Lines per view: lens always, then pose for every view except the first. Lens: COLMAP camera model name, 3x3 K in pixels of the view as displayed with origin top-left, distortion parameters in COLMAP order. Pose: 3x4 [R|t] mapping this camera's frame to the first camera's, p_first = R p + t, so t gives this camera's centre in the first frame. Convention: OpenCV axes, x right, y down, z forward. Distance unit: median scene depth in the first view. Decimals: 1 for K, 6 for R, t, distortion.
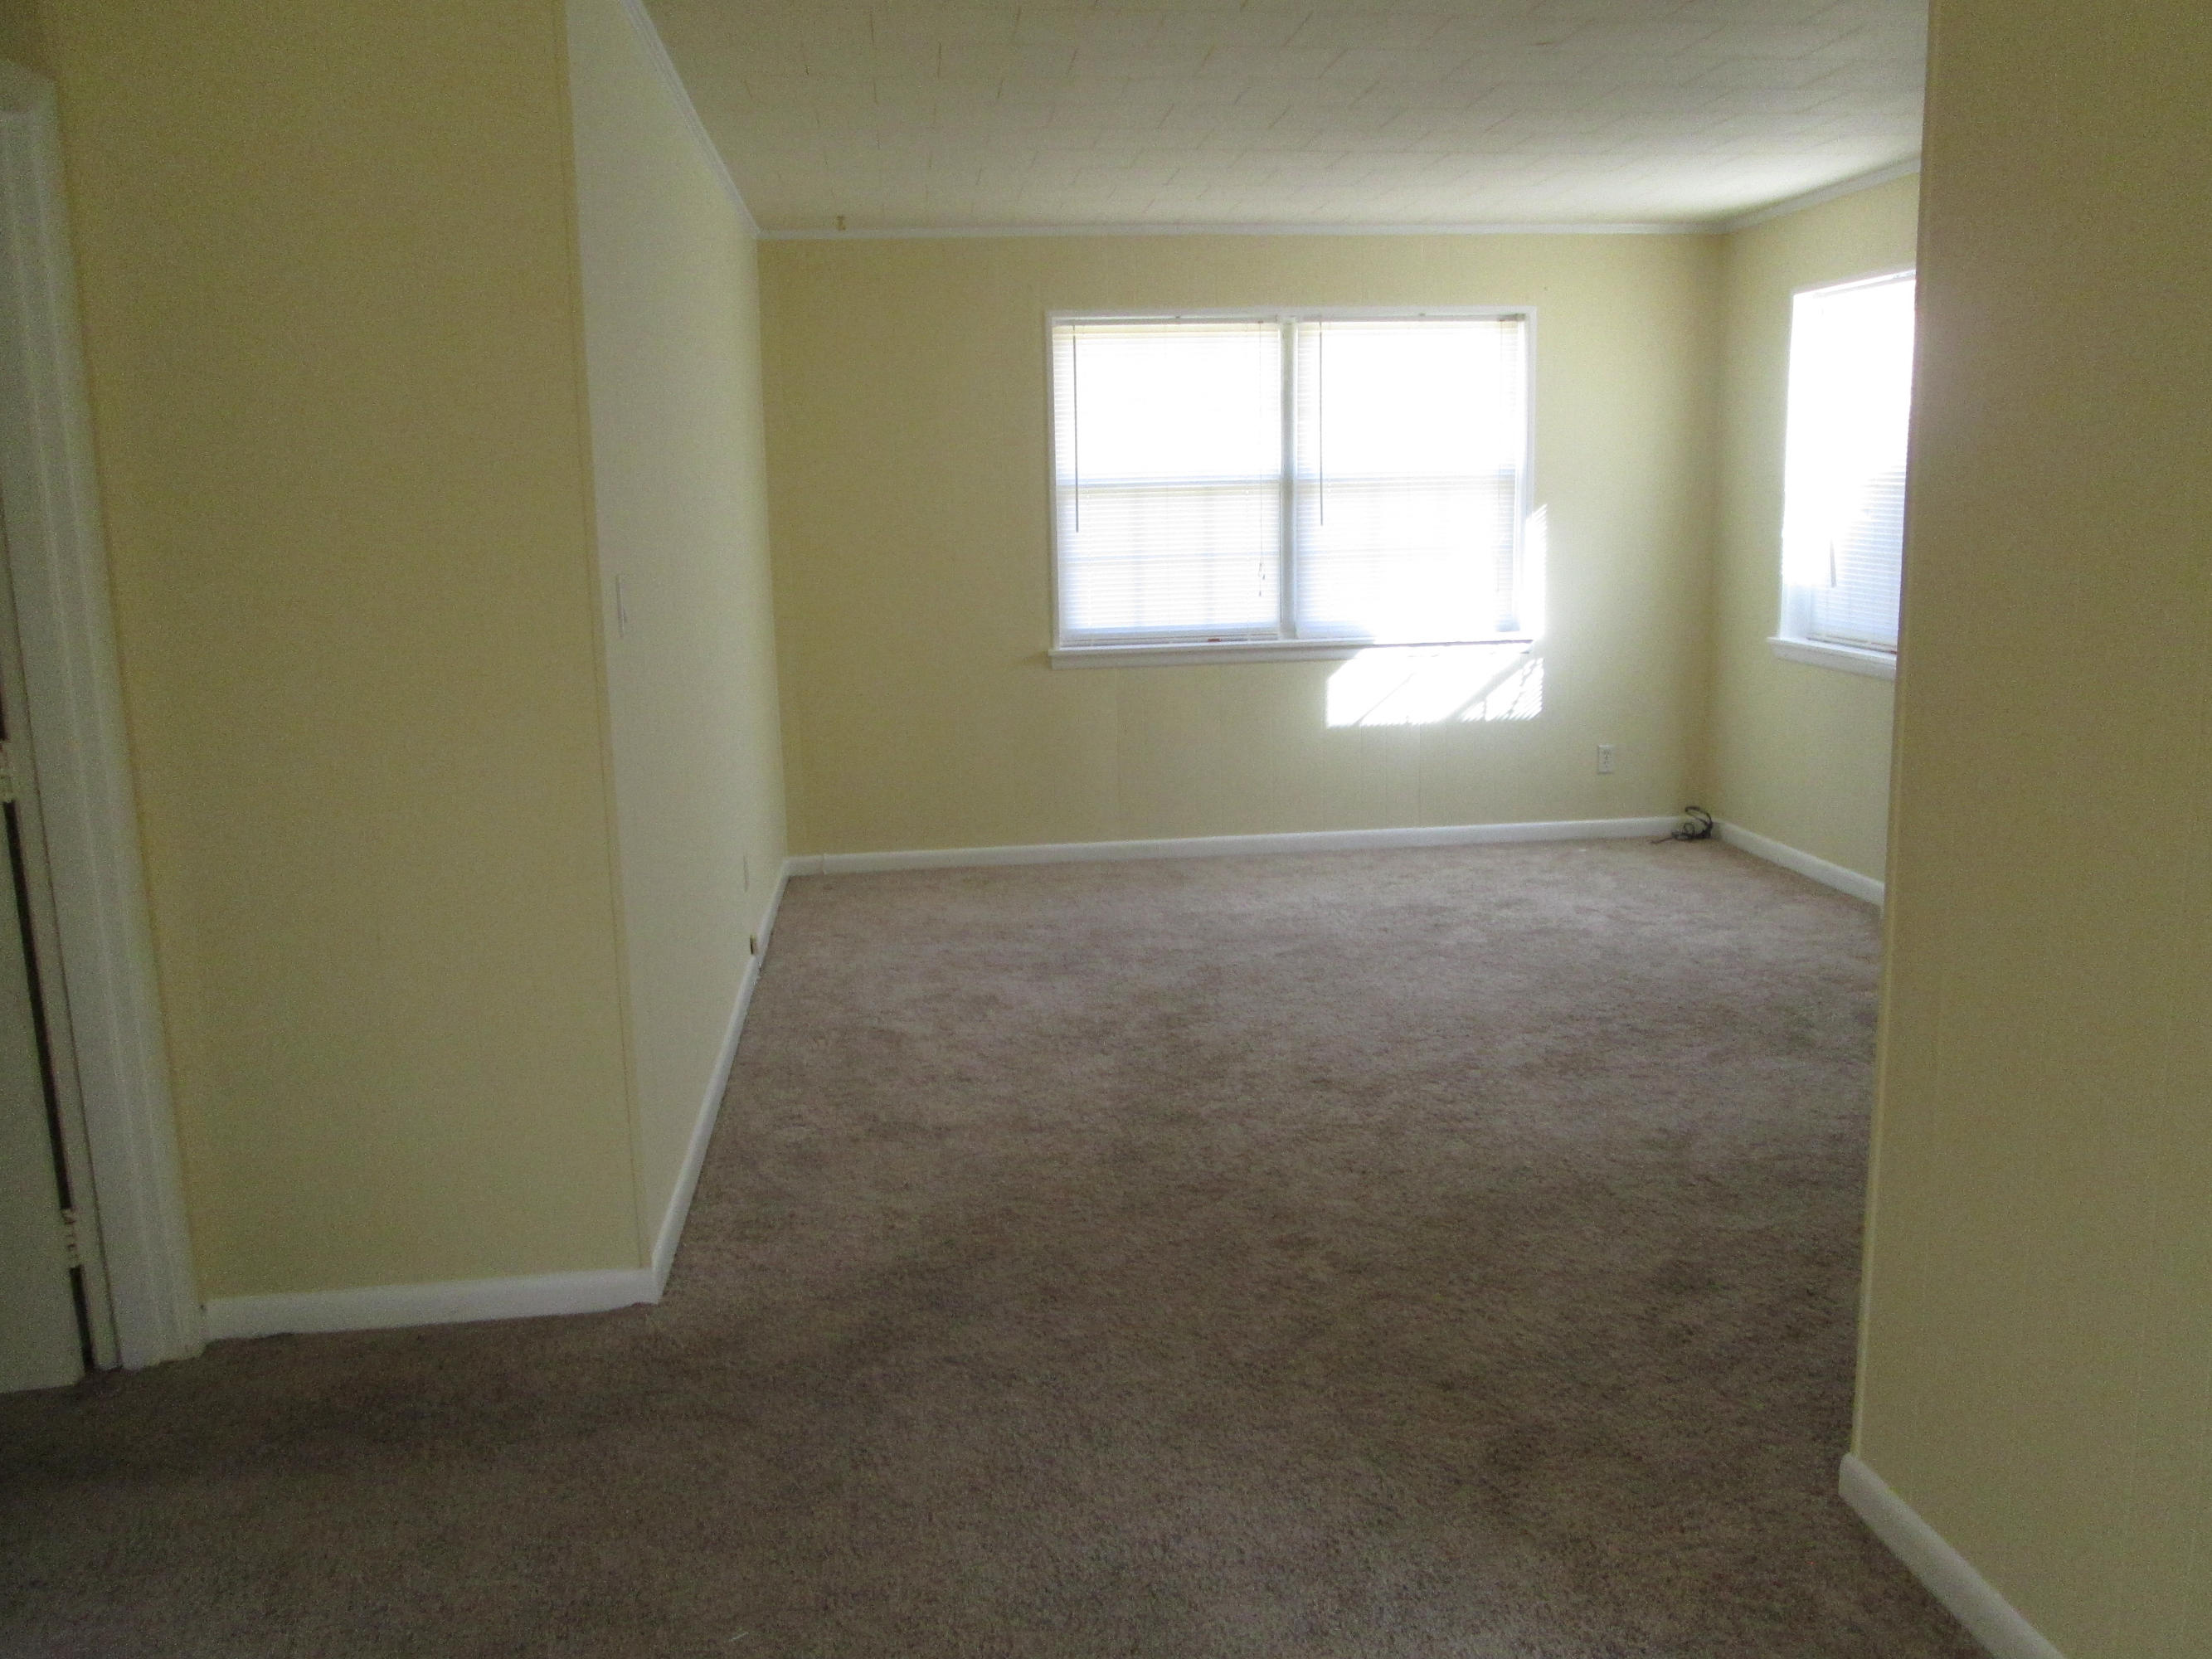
lens RADIAL K [[1802.3, 0, 1106.0], [0, 1802.3, 829.5], [0, 0, 1]] dist [-0.034855, -0.002751]
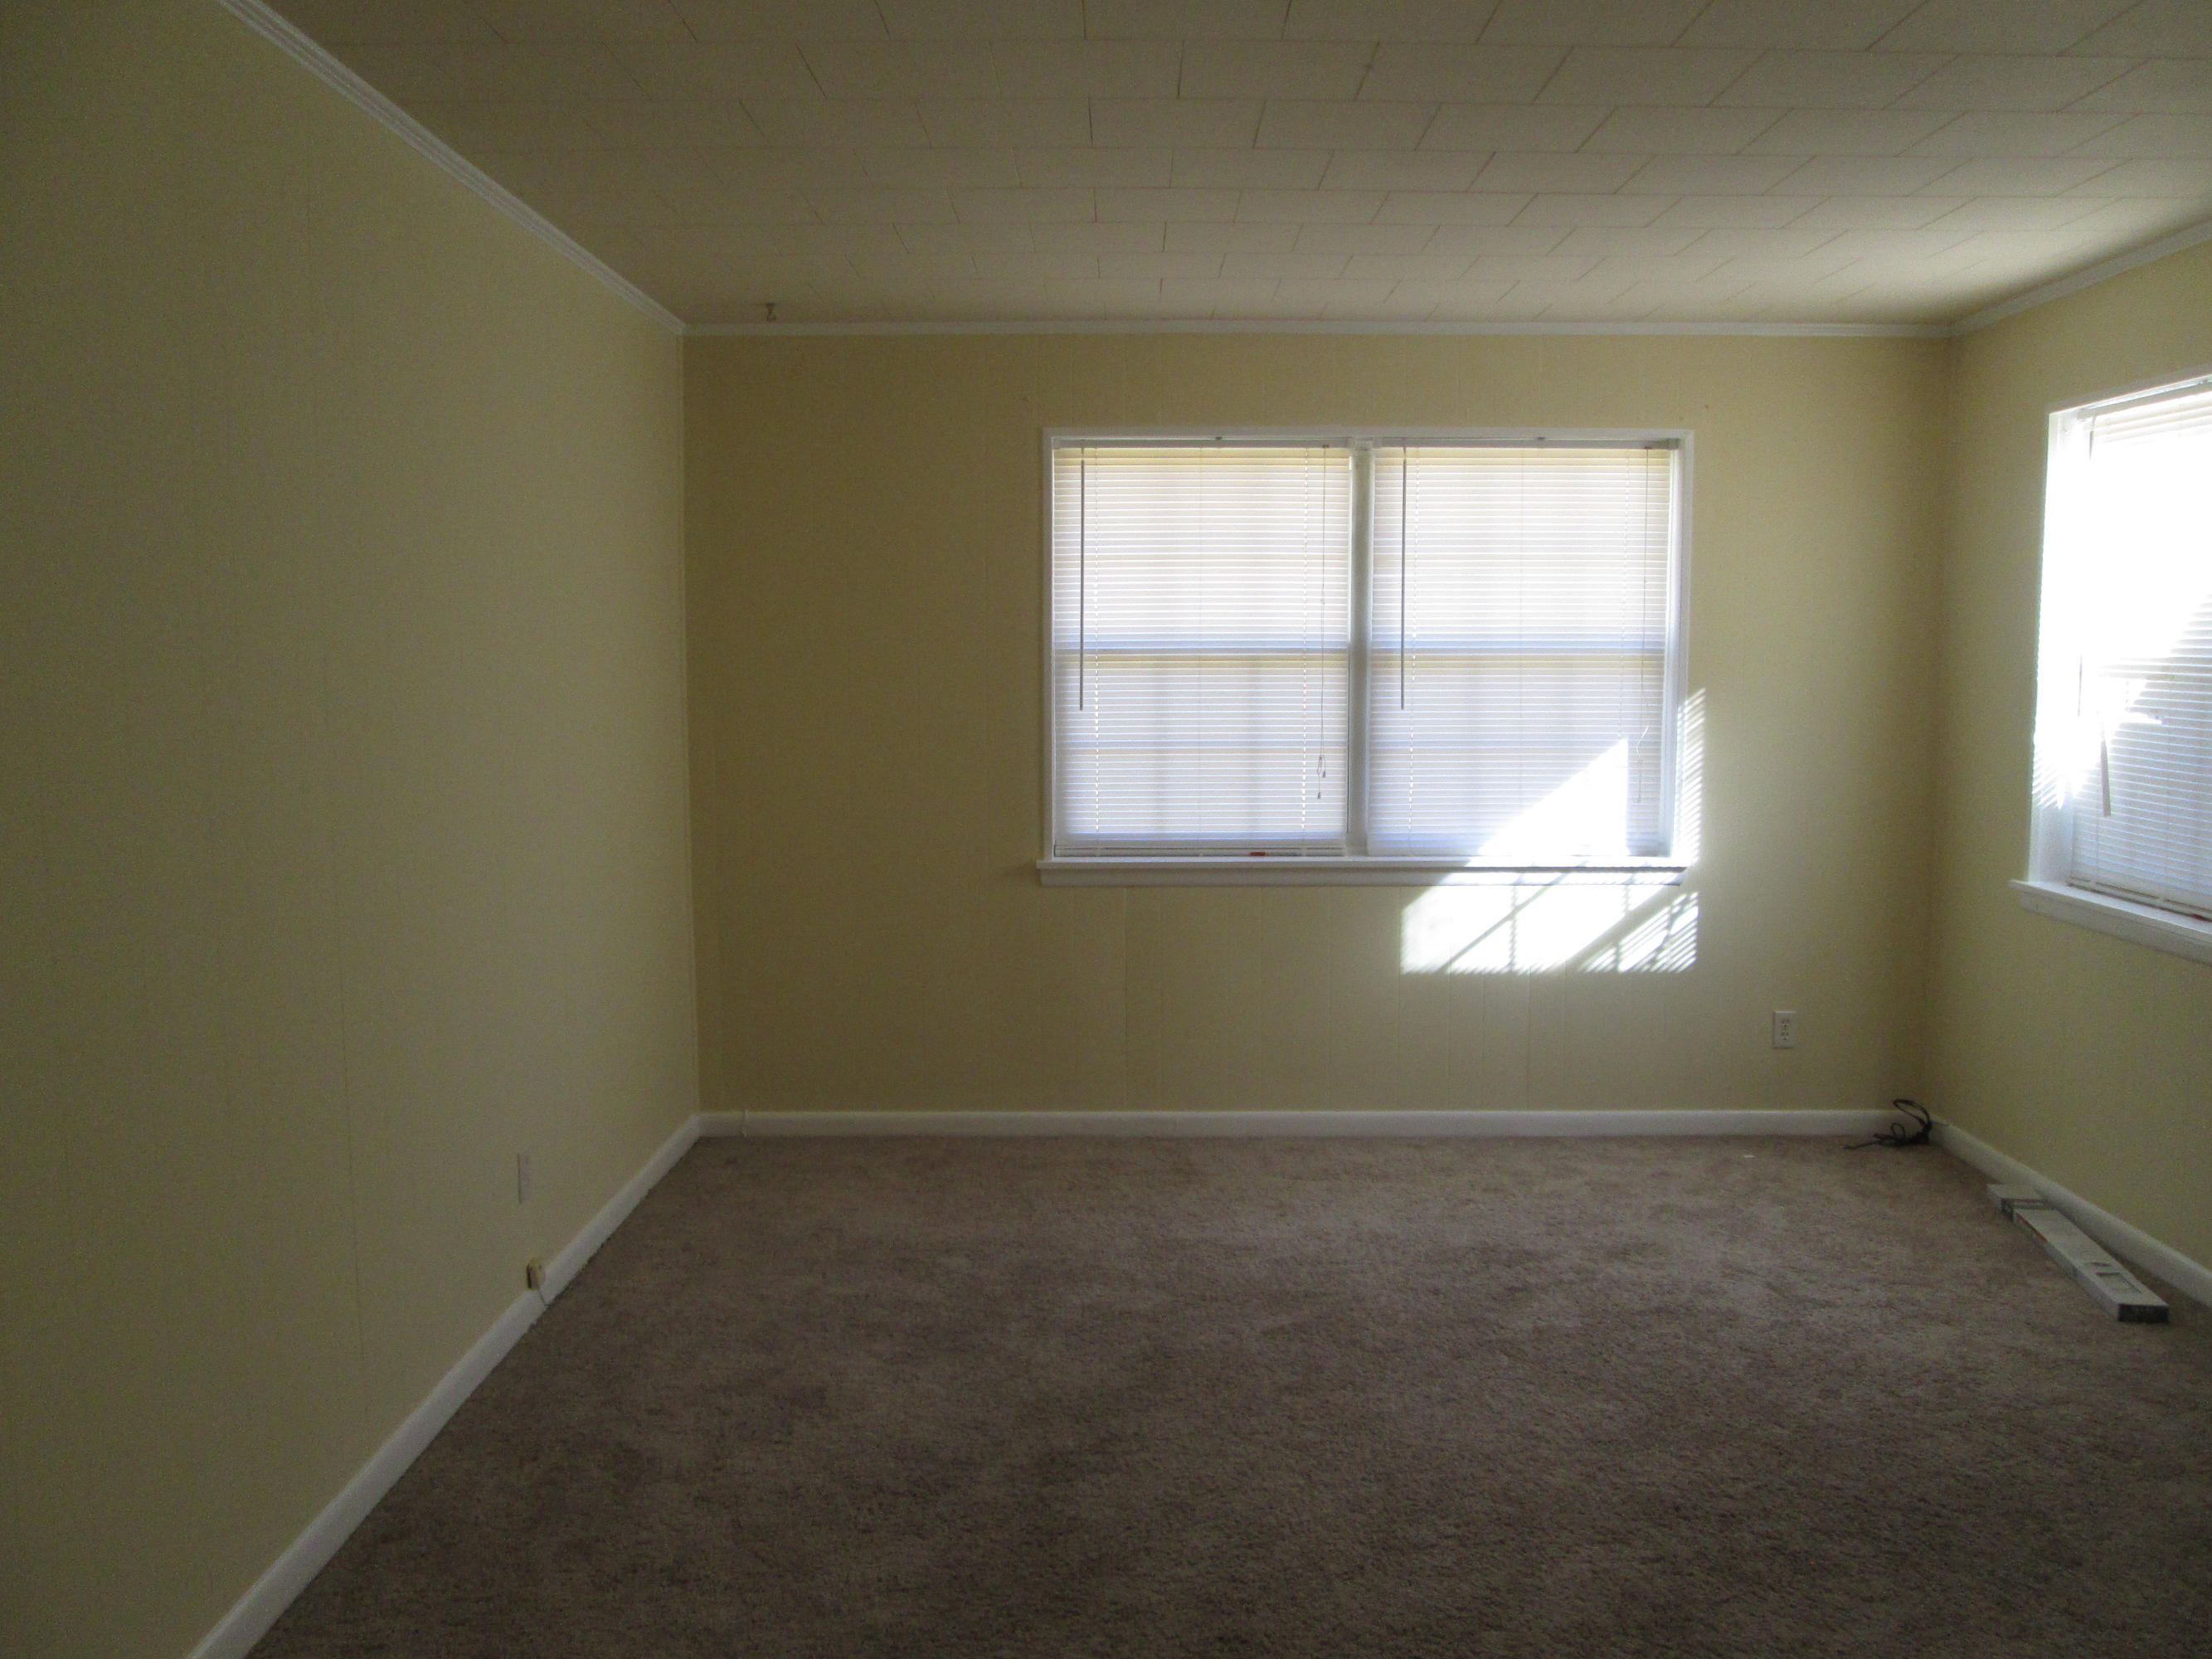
lens RADIAL K [[1834.4, 0, 1106.0], [0, 1834.4, 829.5], [0, 0, 1]] dist [-0.037907, 0.000732]
pose [[0.993197, 0.033095, -0.111645, 0.085843], [-0.042453, 0.995686, -0.082508, -0.050201], [0.108432, 0.086687, 0.990317, 0.227923]]
